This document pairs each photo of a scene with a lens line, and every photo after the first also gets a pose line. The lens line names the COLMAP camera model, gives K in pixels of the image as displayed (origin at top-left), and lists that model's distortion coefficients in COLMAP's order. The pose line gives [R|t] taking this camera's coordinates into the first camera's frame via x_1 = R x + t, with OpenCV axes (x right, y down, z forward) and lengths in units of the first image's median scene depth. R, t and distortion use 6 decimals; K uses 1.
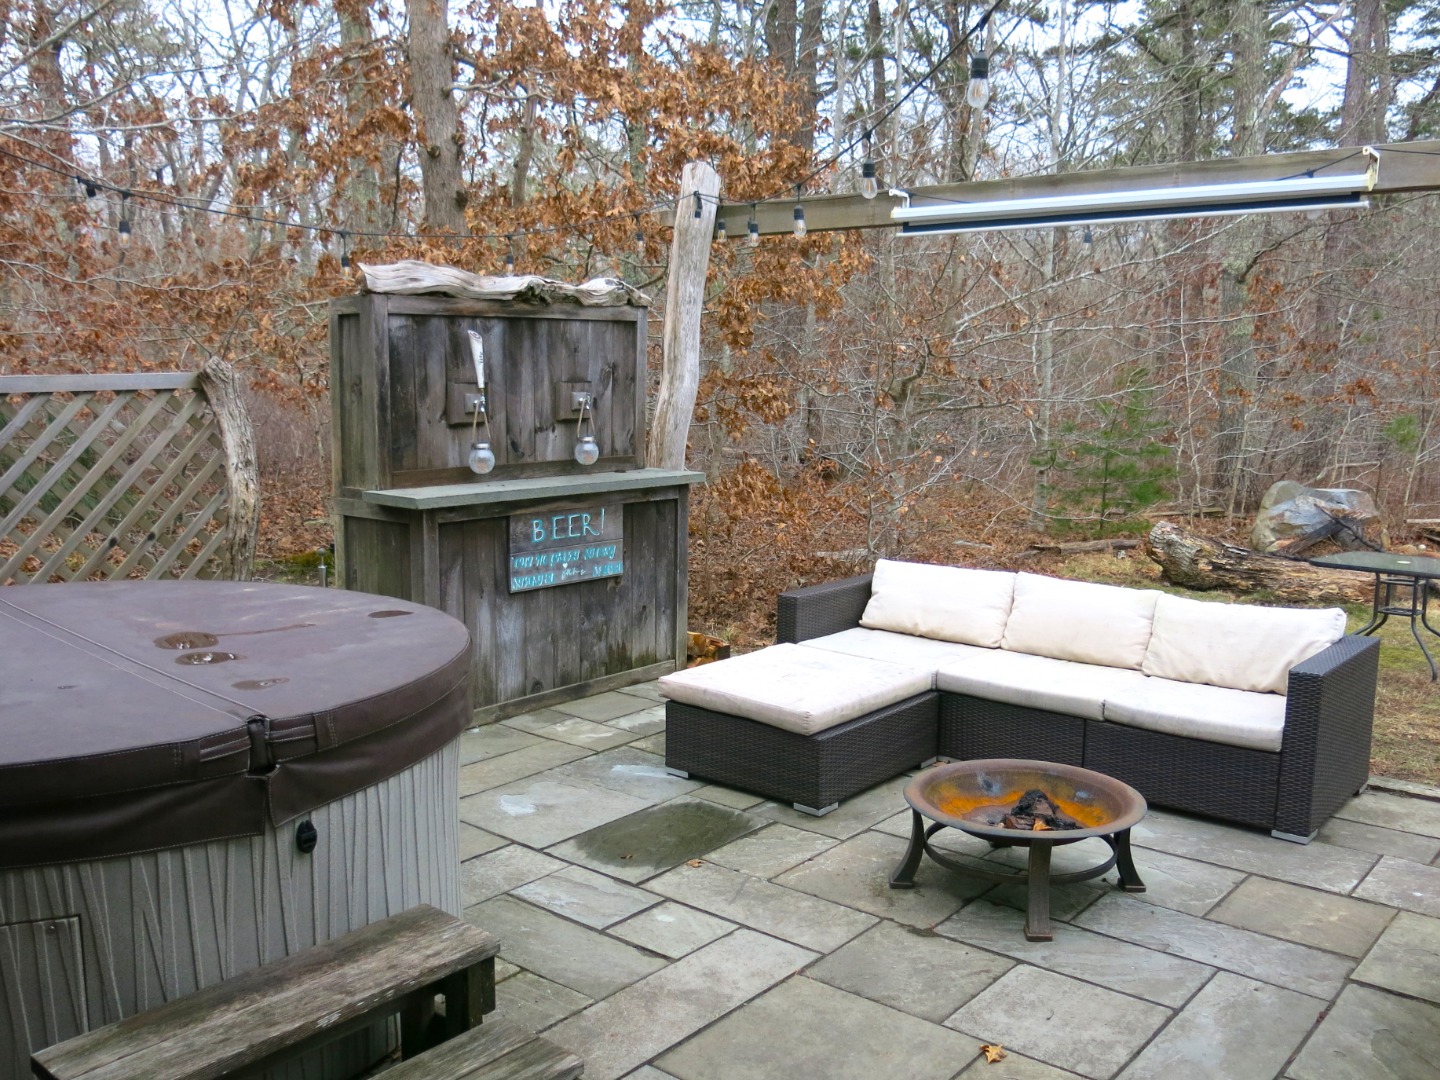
lens RADIAL K [[1303.4, 0, 720.0], [0, 1303.4, 540.0], [0, 0, 1]] dist [-0.012648, -0.006939]
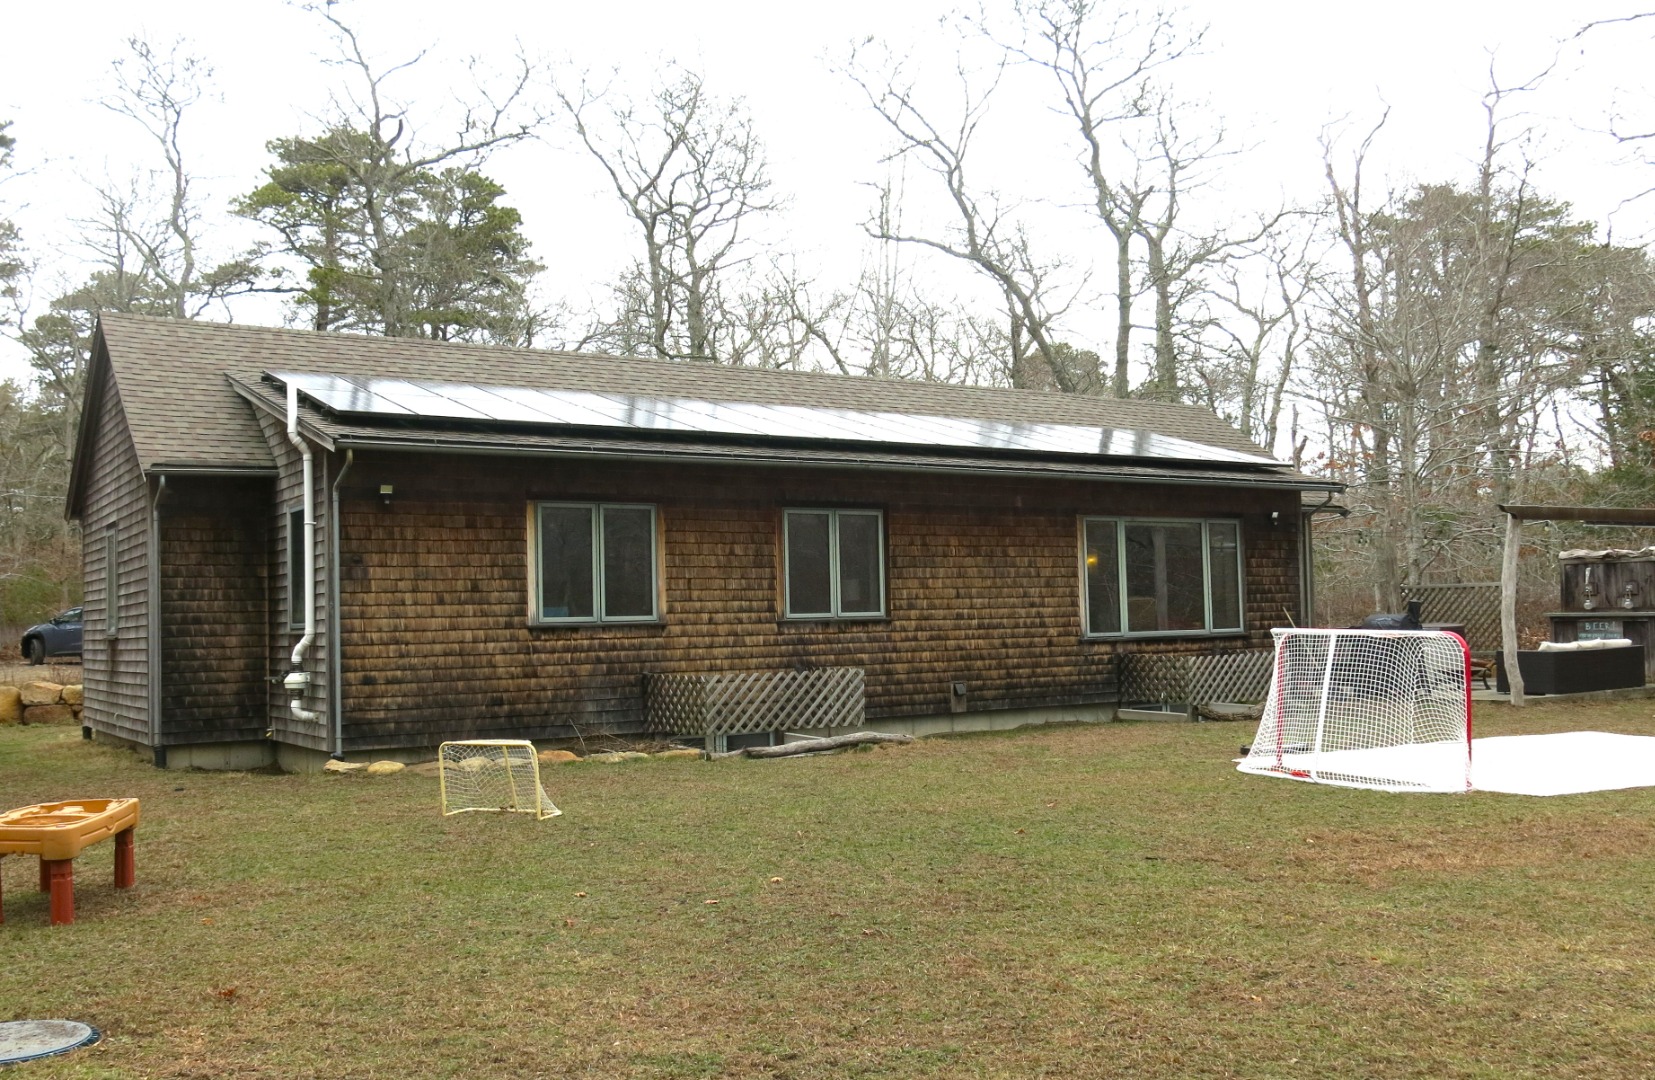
lens RADIAL K [[1357.9, 0, 827.5], [0, 1357.9, 540.0], [0, 0, 1]] dist [-0.028339, 0.003823]
pose [[-0.324774, -0.045306, -0.944706, 3.605398], [-0.105834, 0.994320, -0.011302, 0.017240], [0.939852, 0.096311, -0.327724, 0.257949]]
